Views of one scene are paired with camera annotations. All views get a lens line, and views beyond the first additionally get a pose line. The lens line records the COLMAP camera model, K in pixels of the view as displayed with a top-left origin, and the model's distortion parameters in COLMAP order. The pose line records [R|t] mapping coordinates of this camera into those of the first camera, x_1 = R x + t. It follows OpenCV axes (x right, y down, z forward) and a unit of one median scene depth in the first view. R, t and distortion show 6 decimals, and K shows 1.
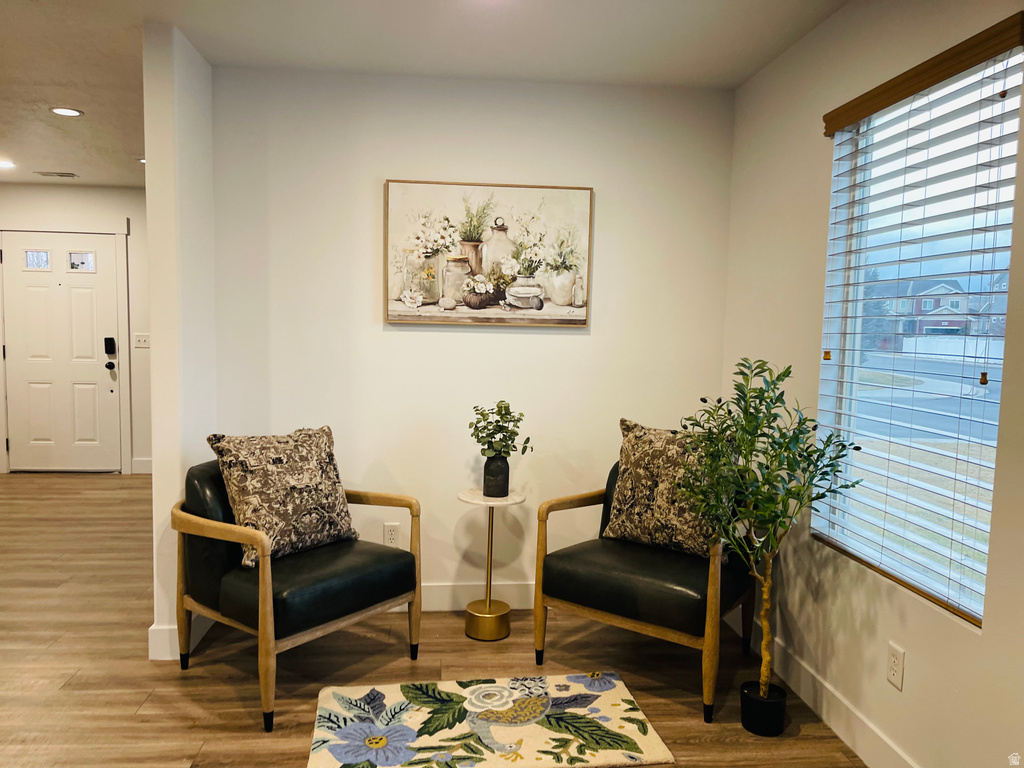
lens RADIAL K [[772.5, 0, 513.7], [0, 772.5, 389.8], [0, 0, 1]] dist [0.073462, -0.092926]
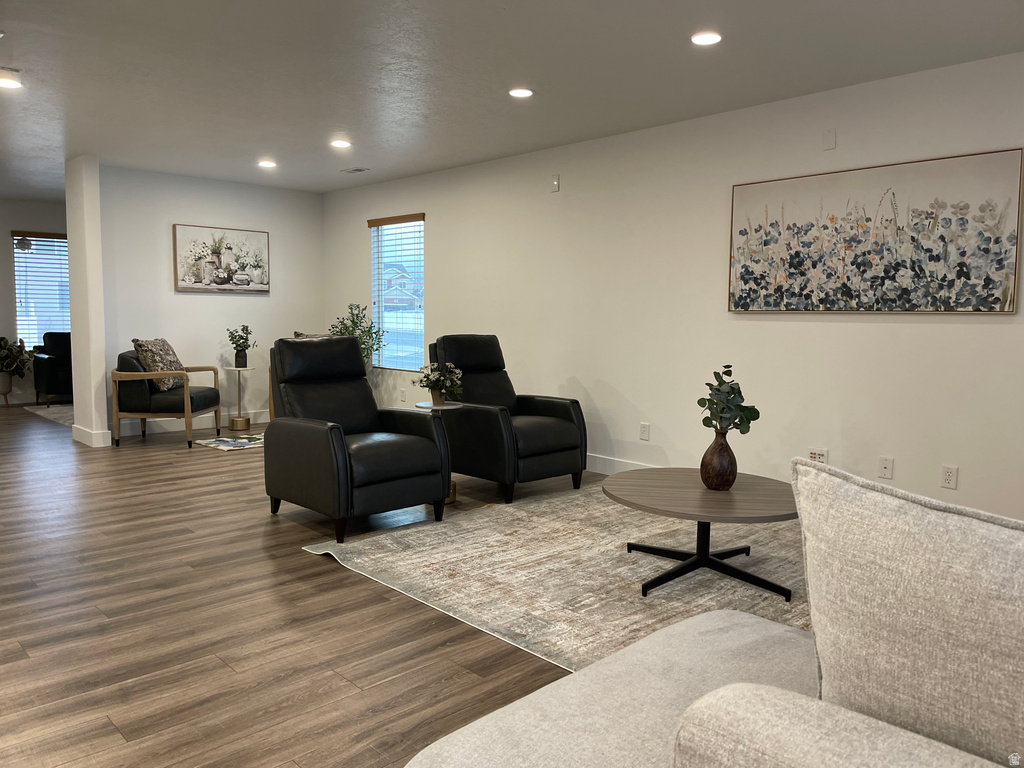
lens RADIAL K [[772.5, 0, 513.7], [0, 772.5, 389.8], [0, 0, 1]] dist [0.073462, -0.092926]
pose [[0.793005, -0.072389, 0.604899, -0.746147], [0.054094, 0.997360, 0.048439, 0.129557], [-0.606808, -0.005691, 0.794828, -1.257328]]
